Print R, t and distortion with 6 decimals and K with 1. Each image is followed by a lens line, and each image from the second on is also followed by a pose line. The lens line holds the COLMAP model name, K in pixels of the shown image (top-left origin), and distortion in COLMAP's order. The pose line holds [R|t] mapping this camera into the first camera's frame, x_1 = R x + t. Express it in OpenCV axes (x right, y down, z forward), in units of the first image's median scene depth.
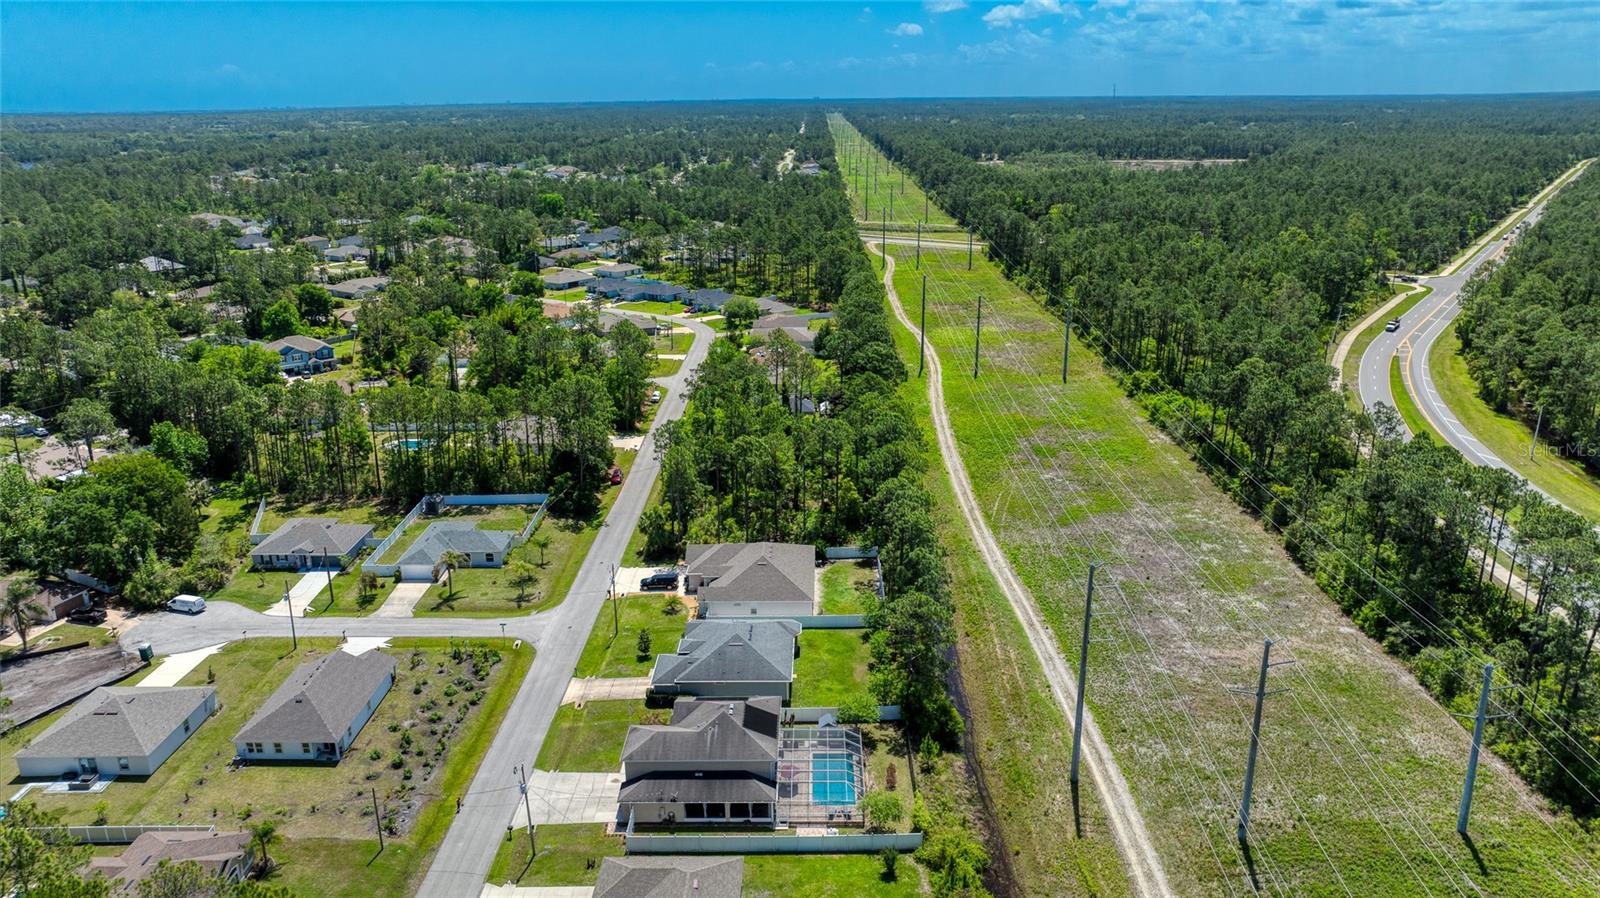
lens RADIAL K [[1120.0, 0, 805.6], [0, 1120.0, 450.8], [0, 0, 1]] dist [-0.040963, 0.044897]
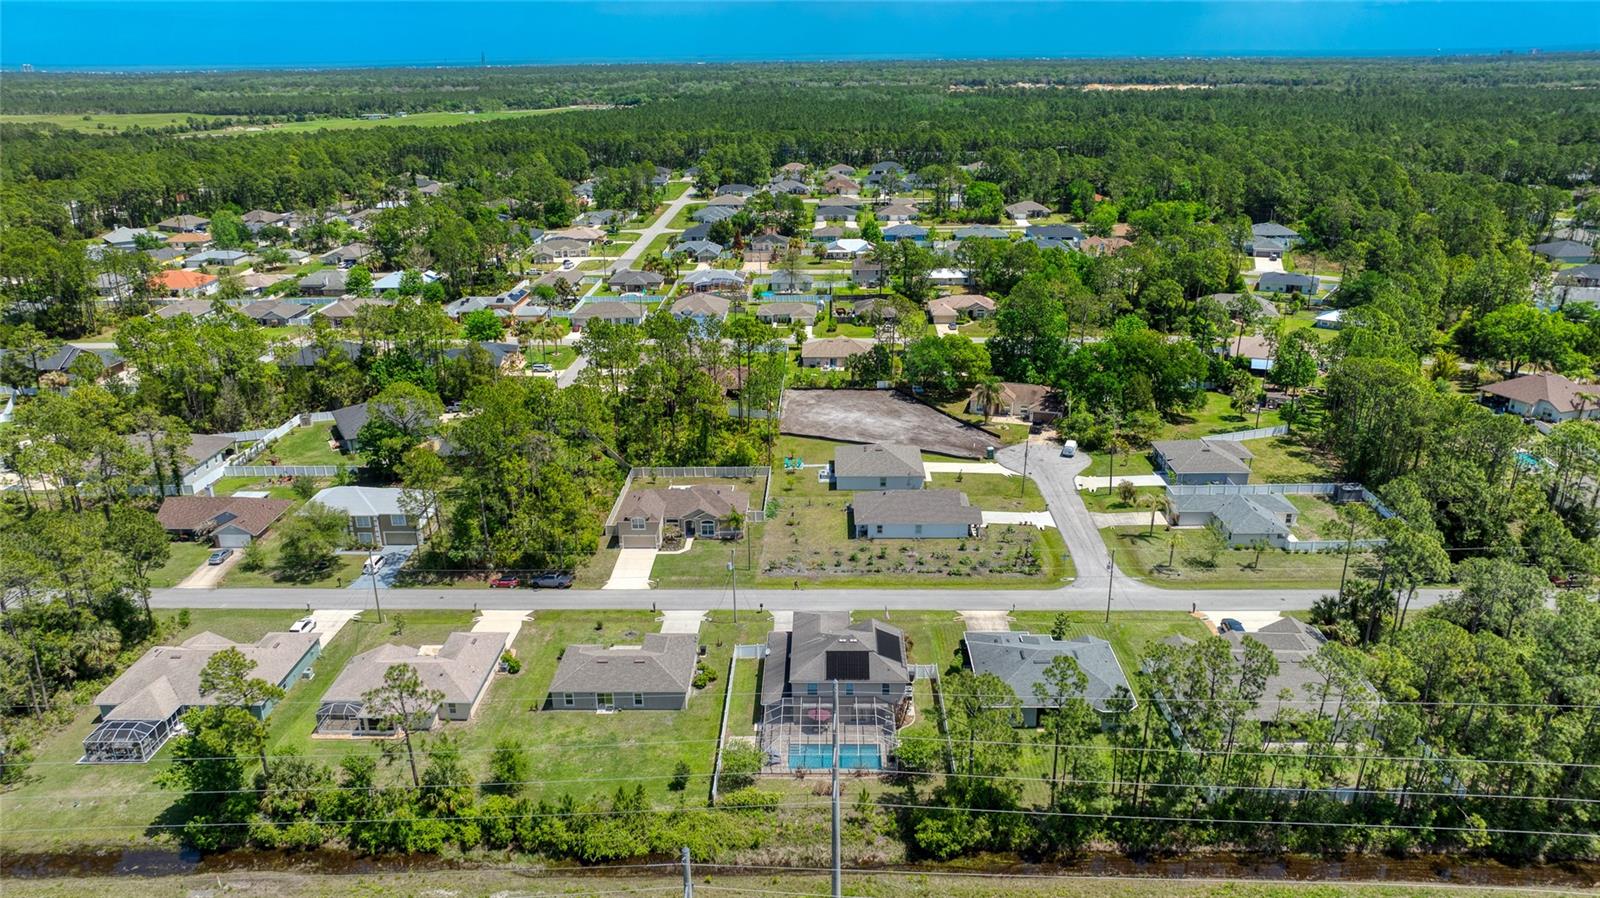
lens RADIAL K [[1120.0, 0, 805.6], [0, 1120.0, 450.8], [0, 0, 1]] dist [-0.040963, 0.044897]
pose [[-0.006207, 0.351408, -0.936202, 0.564255], [-0.289244, 0.895569, 0.338074, -0.179512], [0.957235, 0.272889, 0.096084, 0.537255]]
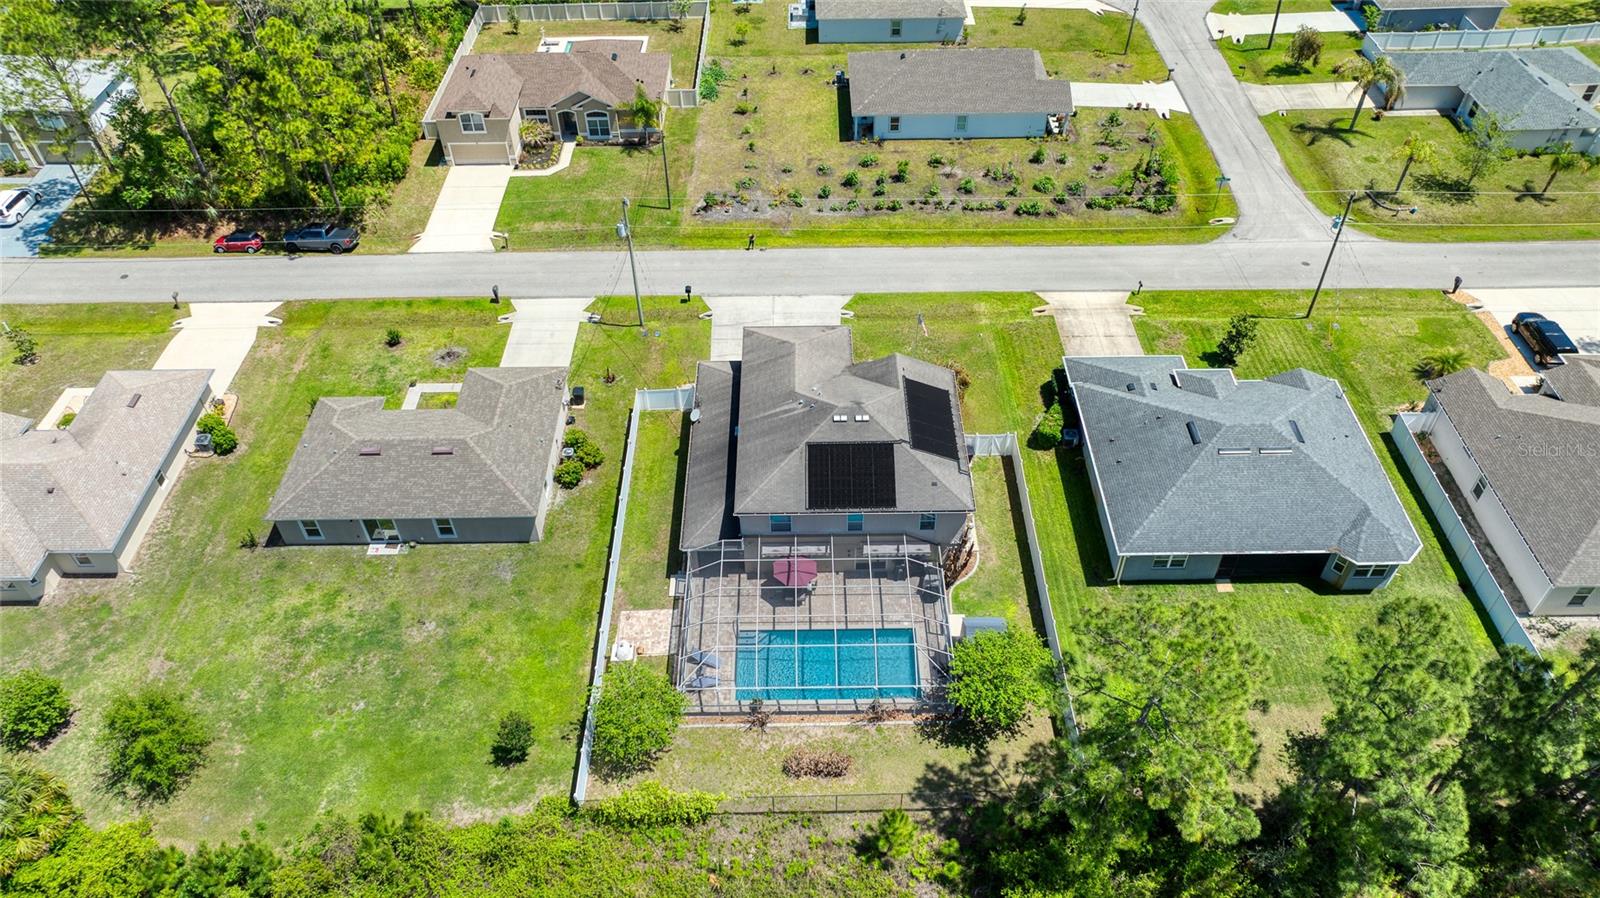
lens RADIAL K [[1120.0, 0, 805.6], [0, 1120.0, 450.8], [0, 0, 1]] dist [-0.040963, 0.044897]
pose [[0.019732, 0.709780, -0.704147, 0.204212], [-0.289629, 0.678143, 0.675453, -0.068094], [0.956936, 0.190614, 0.218954, 0.574599]]
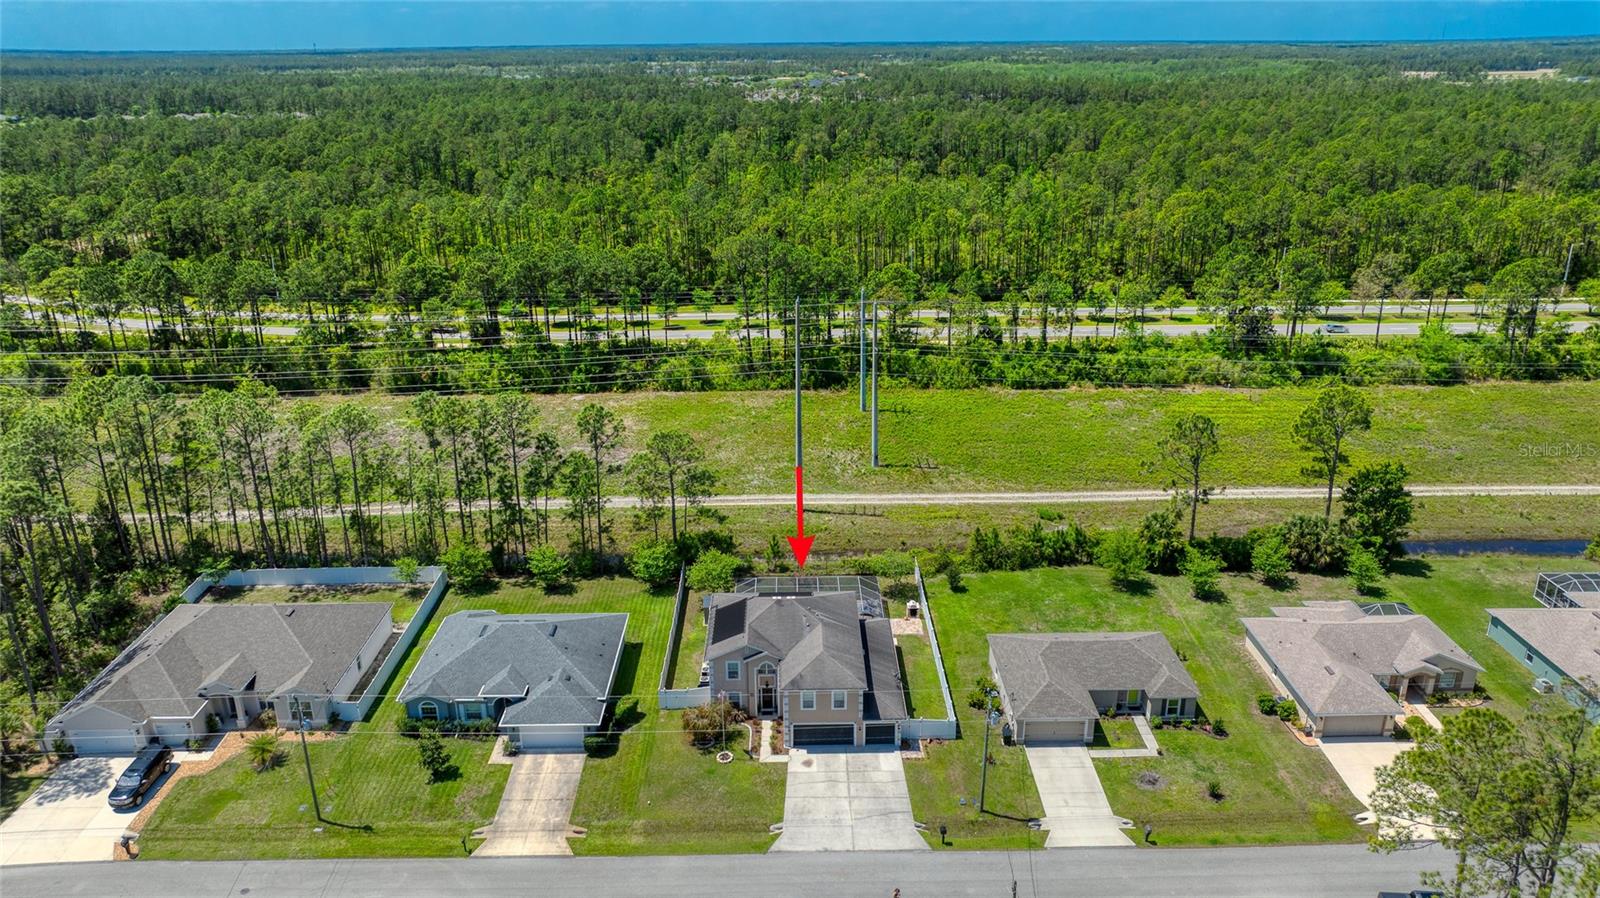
lens RADIAL K [[1120.0, 0, 805.6], [0, 1120.0, 450.8], [0, 0, 1]] dist [-0.040963, 0.044897]
pose [[-0.024668, -0.337595, 0.940968, -0.519492], [0.307833, 0.892954, 0.328438, -0.080354], [-0.951120, 0.297763, 0.081896, 0.587732]]
